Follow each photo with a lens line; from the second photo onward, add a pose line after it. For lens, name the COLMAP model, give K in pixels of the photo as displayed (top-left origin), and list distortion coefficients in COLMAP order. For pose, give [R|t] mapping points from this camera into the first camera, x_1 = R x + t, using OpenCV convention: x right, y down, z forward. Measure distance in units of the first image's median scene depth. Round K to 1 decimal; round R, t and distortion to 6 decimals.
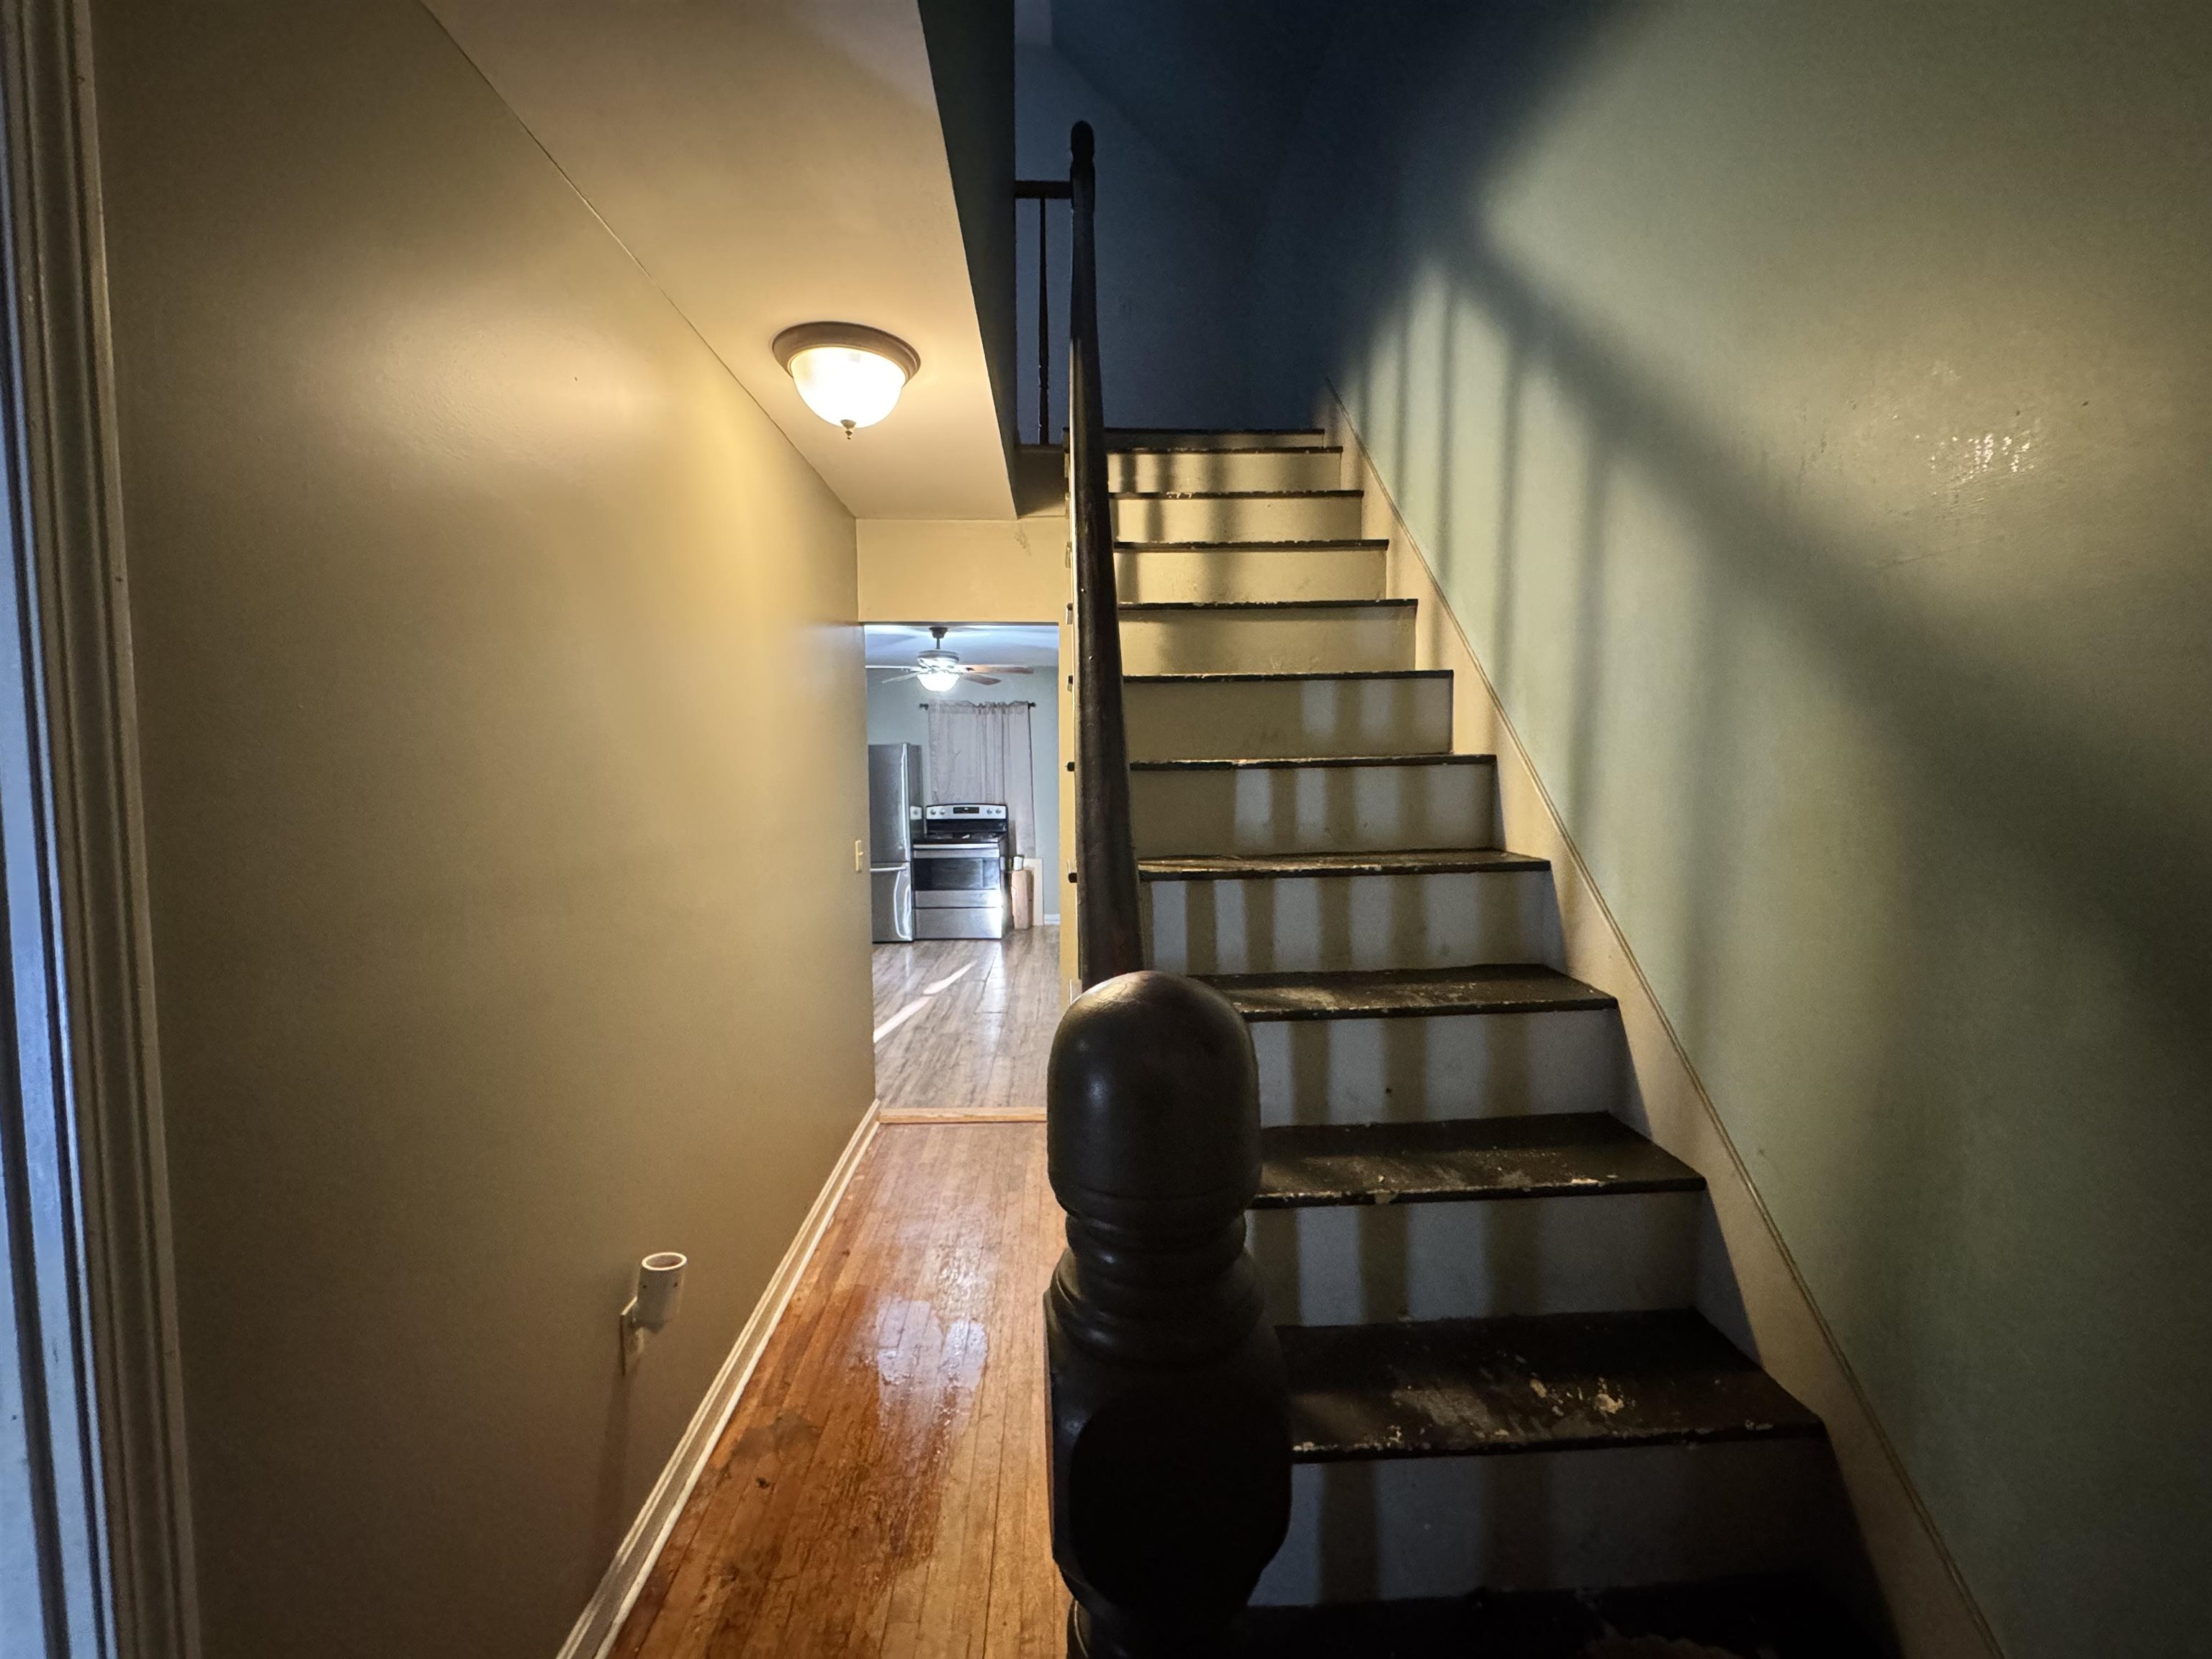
lens RADIAL K [[880.2, 0, 1104.8], [0, 880.2, 823.5], [0, 0, 1]] dist [-0.000417, -0.000078]
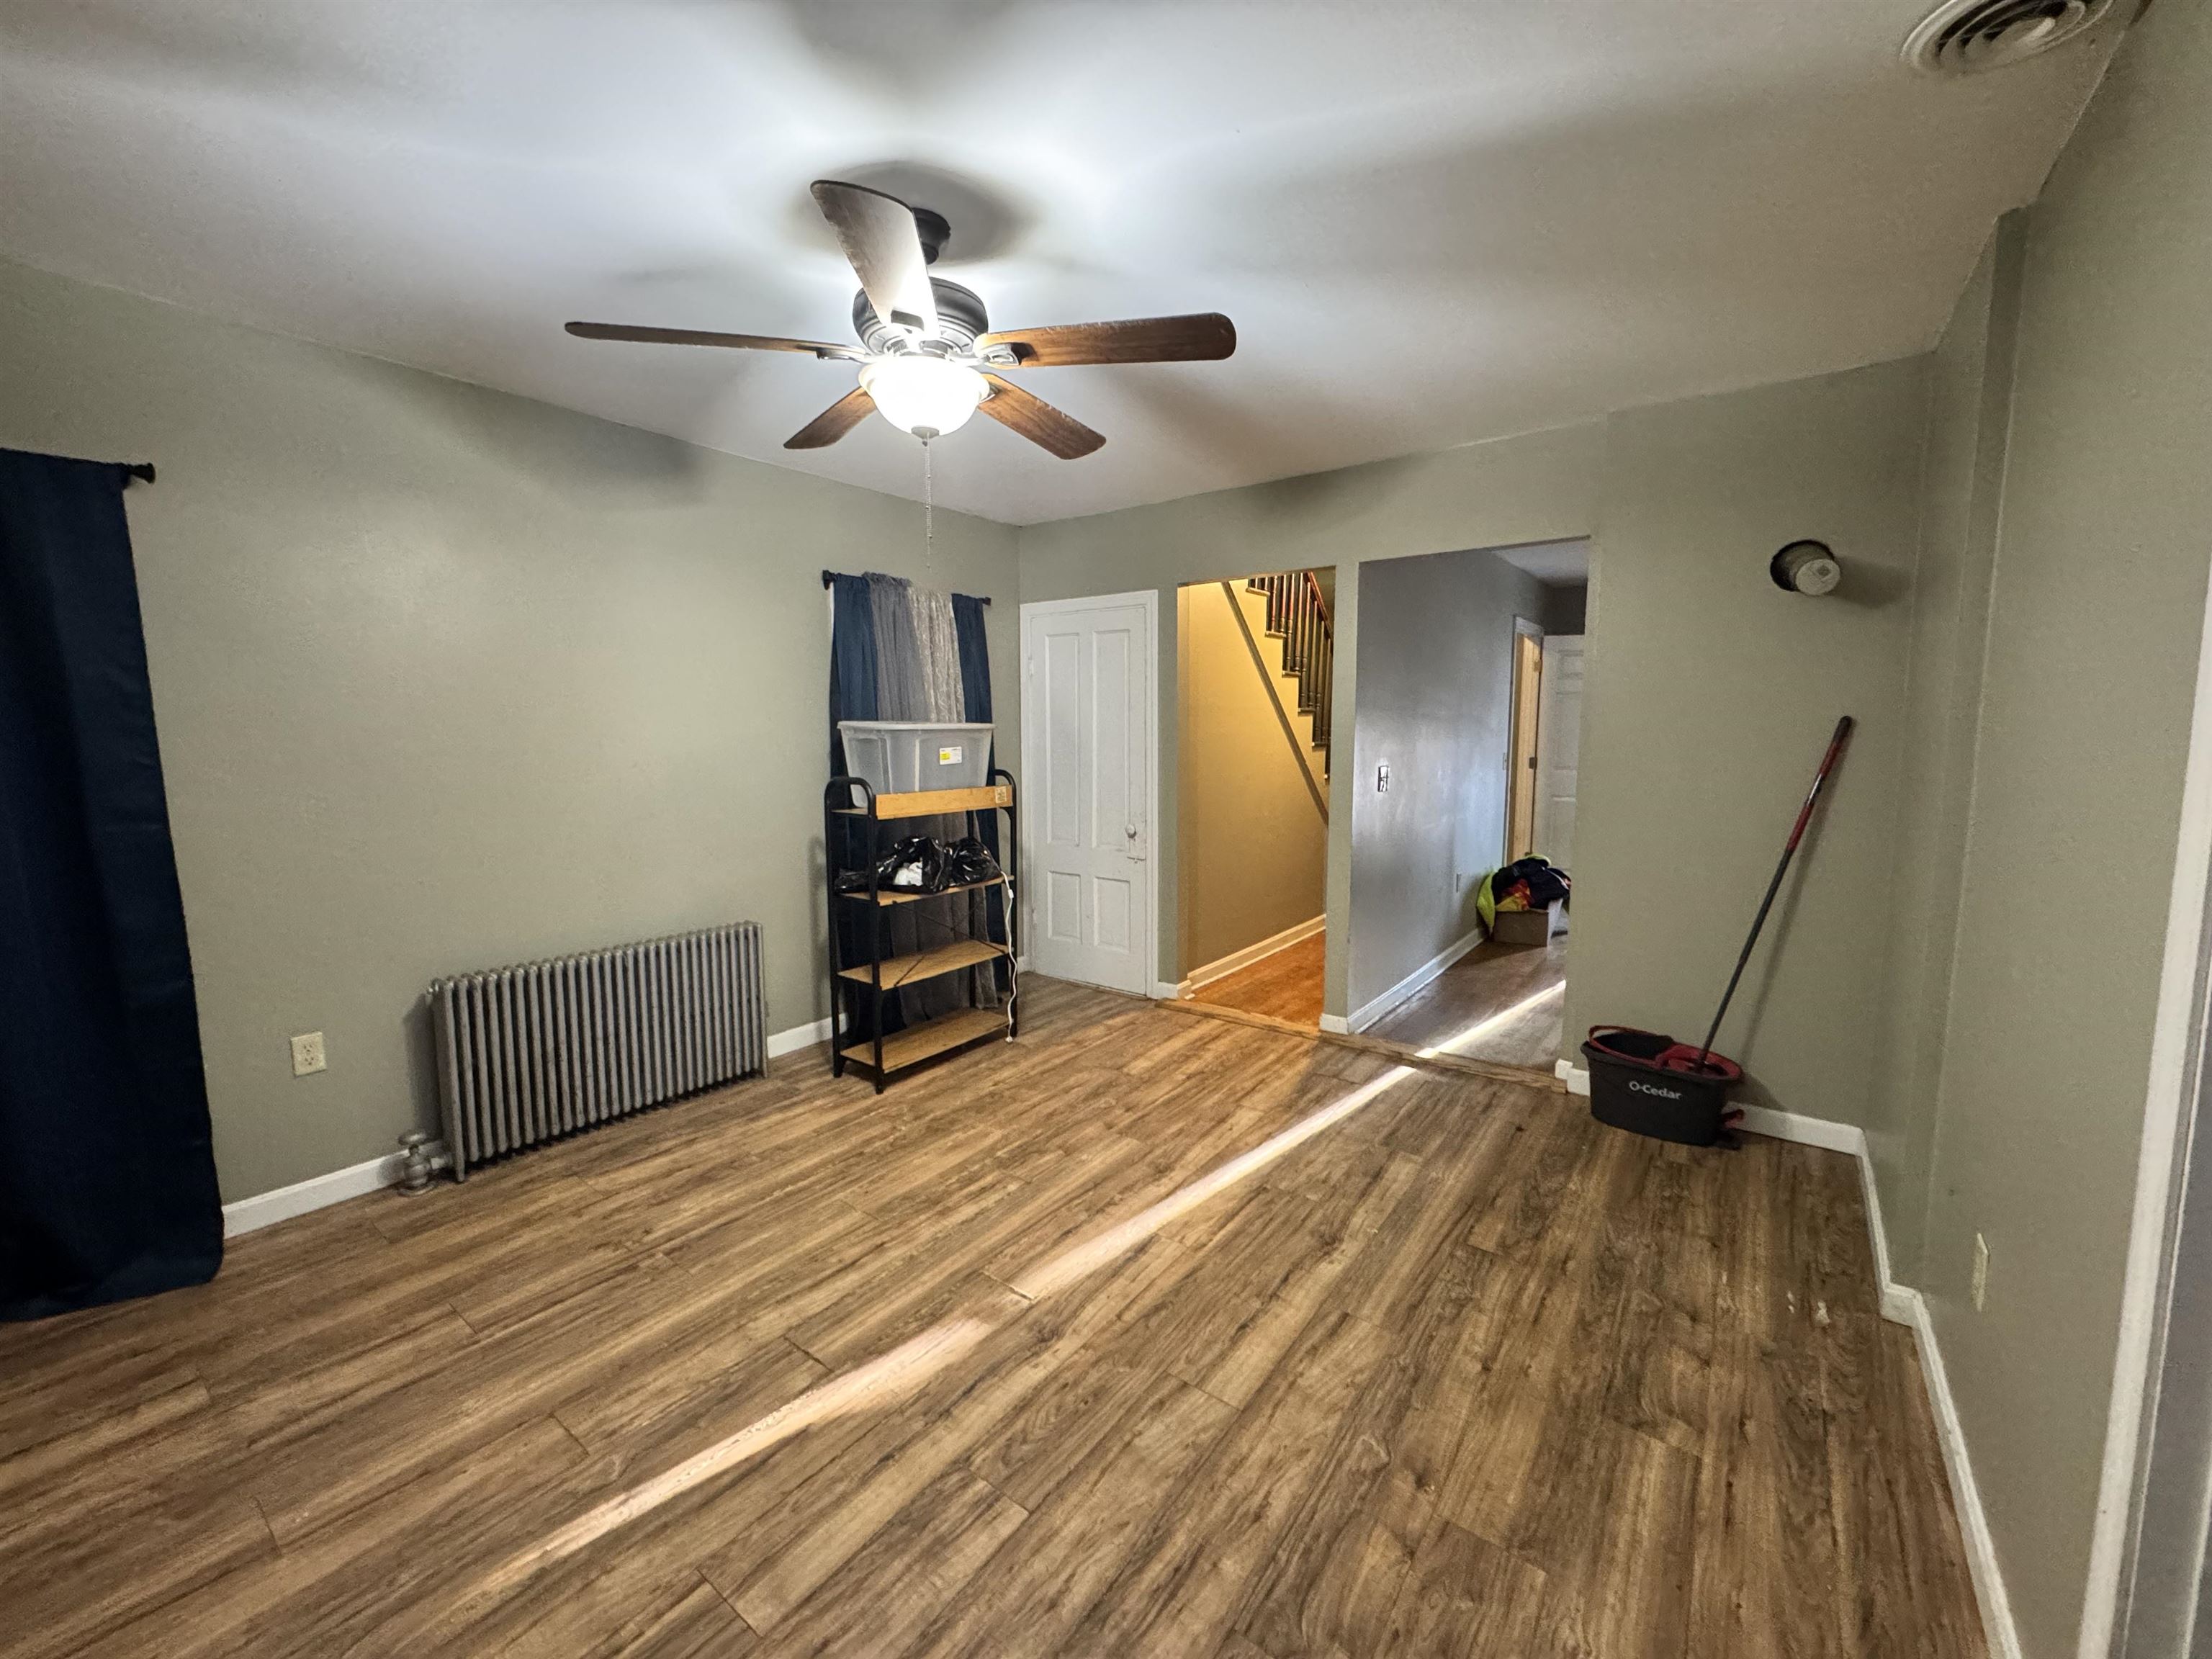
lens RADIAL K [[880.2, 0, 1121.2], [0, 880.2, 815.5], [0, 0, 1]] dist [-0.000417, -0.000078]
pose [[-0.782279, -0.057861, 0.620235, -0.320215], [0.038271, 0.989332, 0.140563, -0.041552], [-0.621751, 0.133696, -0.771719, 0.863670]]
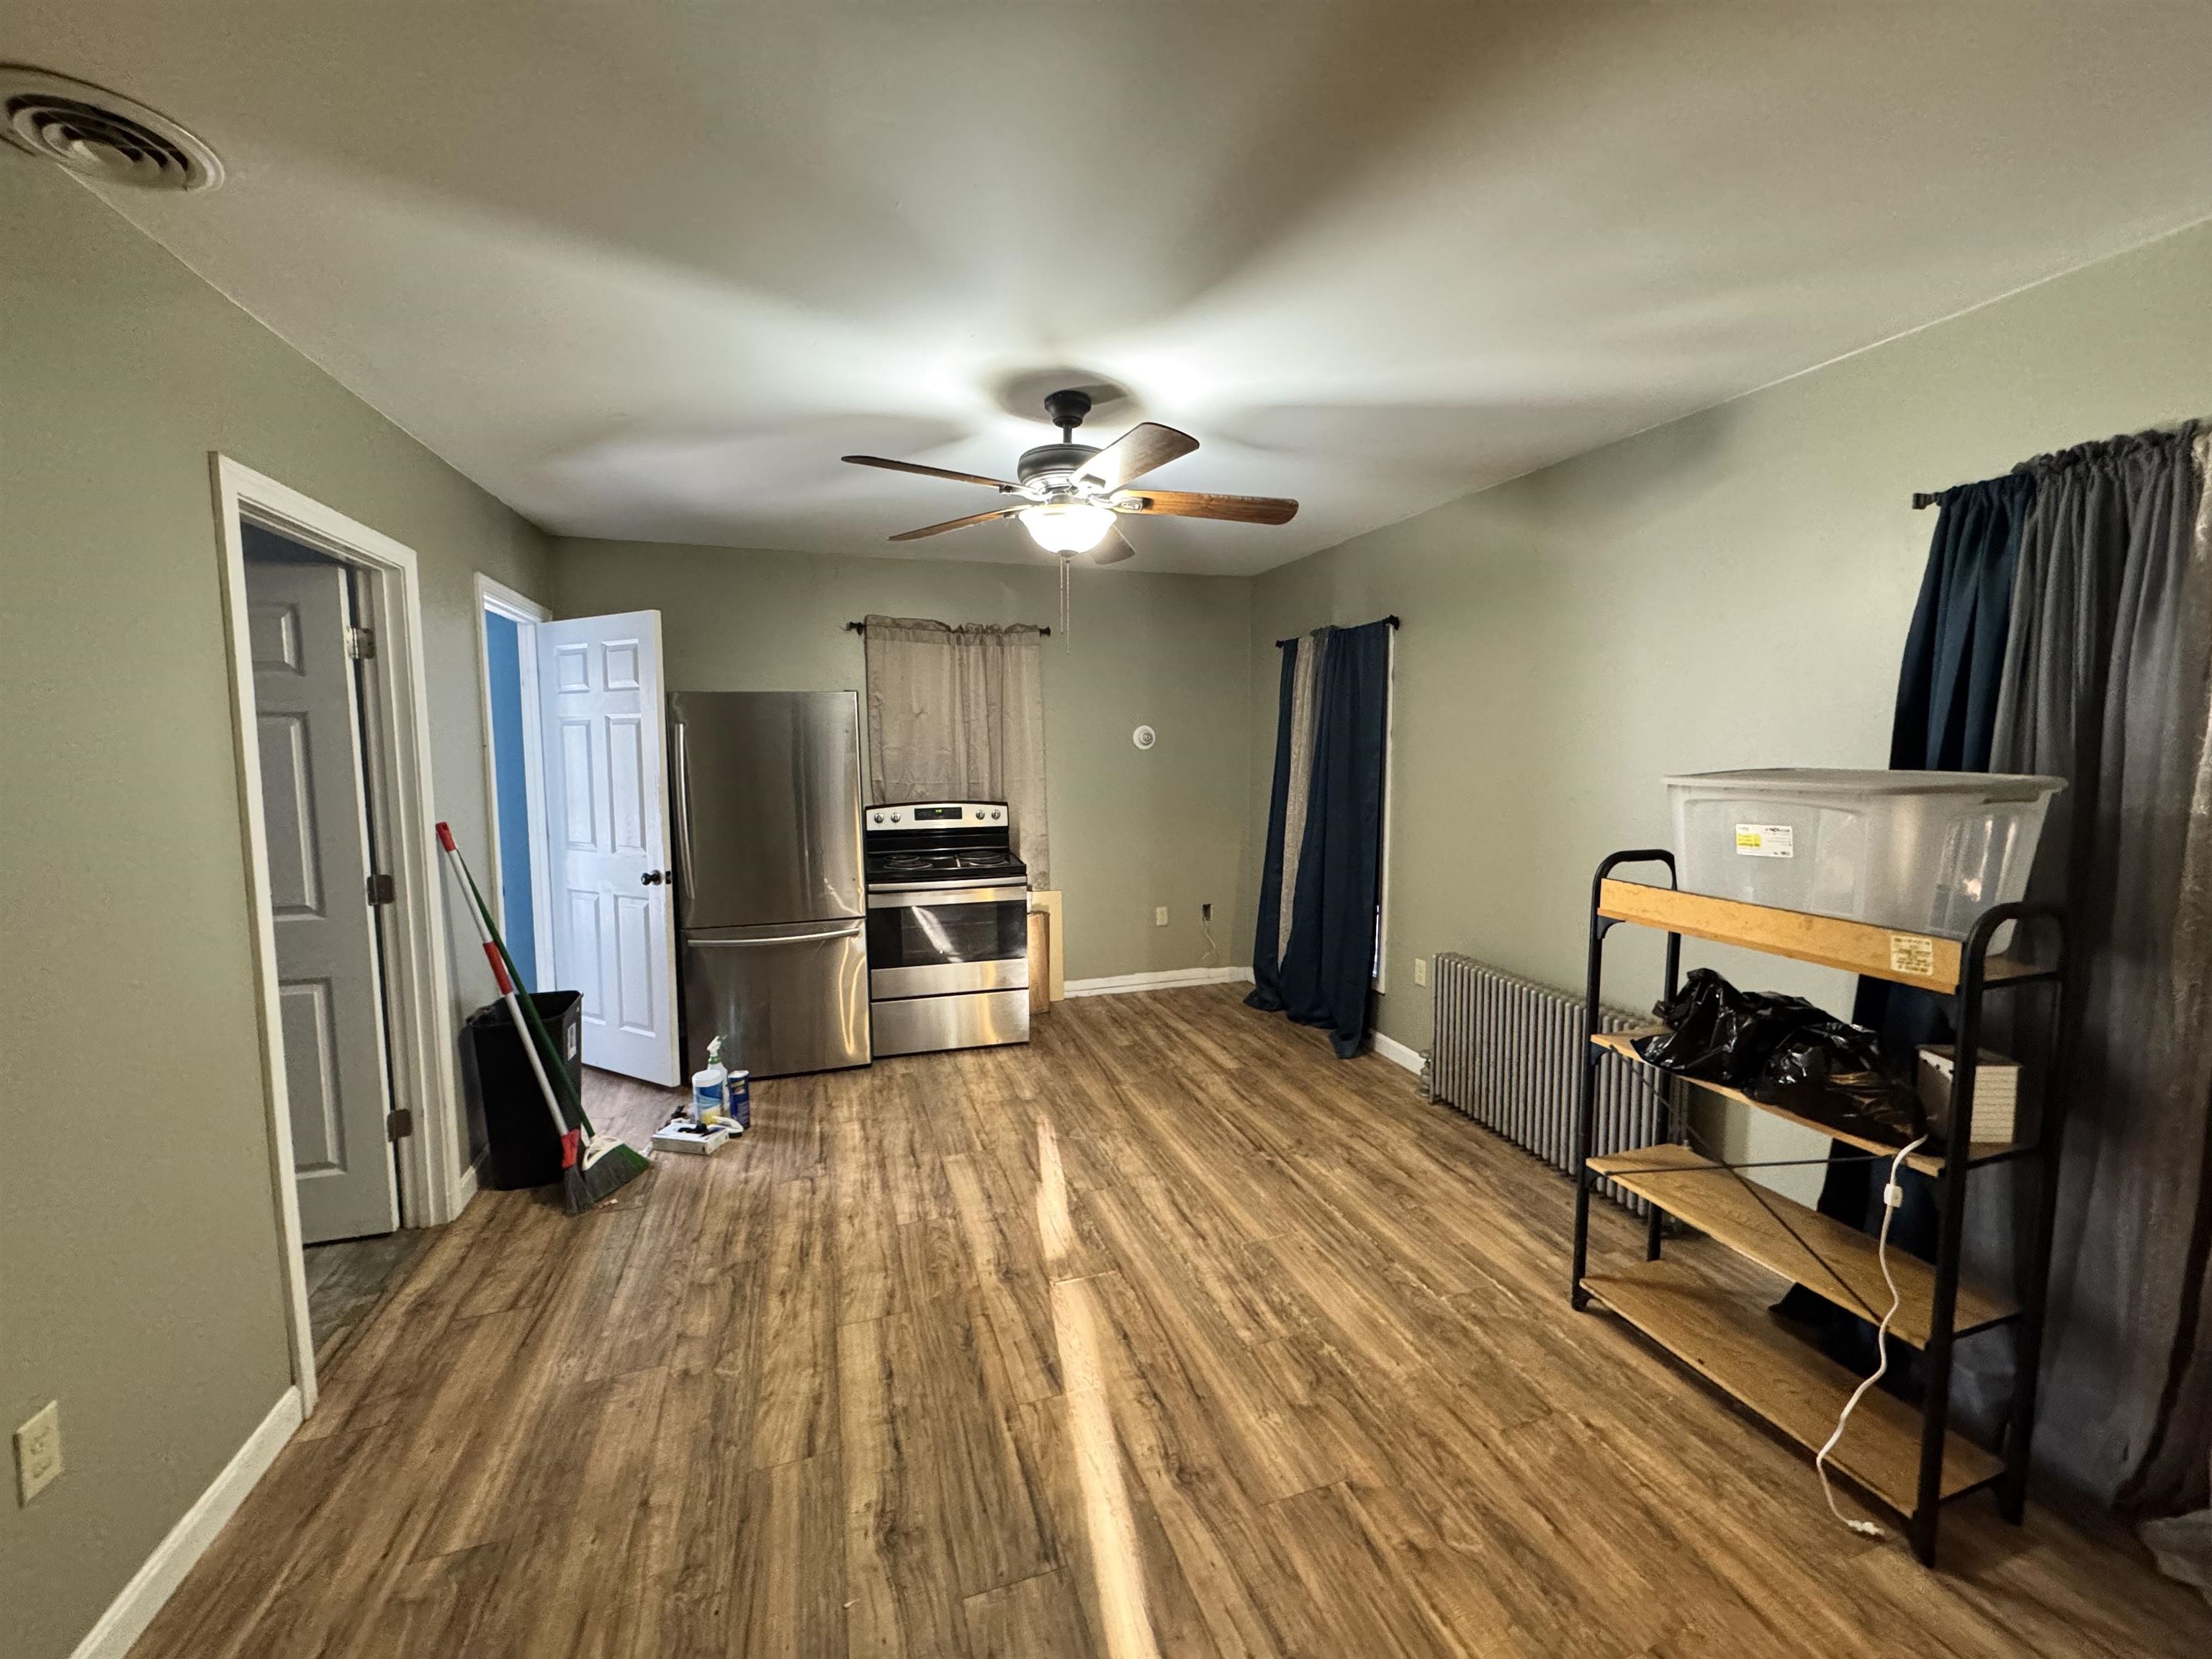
lens RADIAL K [[880.2, 0, 1105.2], [0, 880.2, 827.4], [0, 0, 1]] dist [-0.000417, -0.000078]
pose [[0.963601, -0.026805, 0.265997, -0.206148], [0.015436, 0.998879, 0.044741, -0.030027], [-0.266898, -0.039006, 0.962935, 0.421196]]
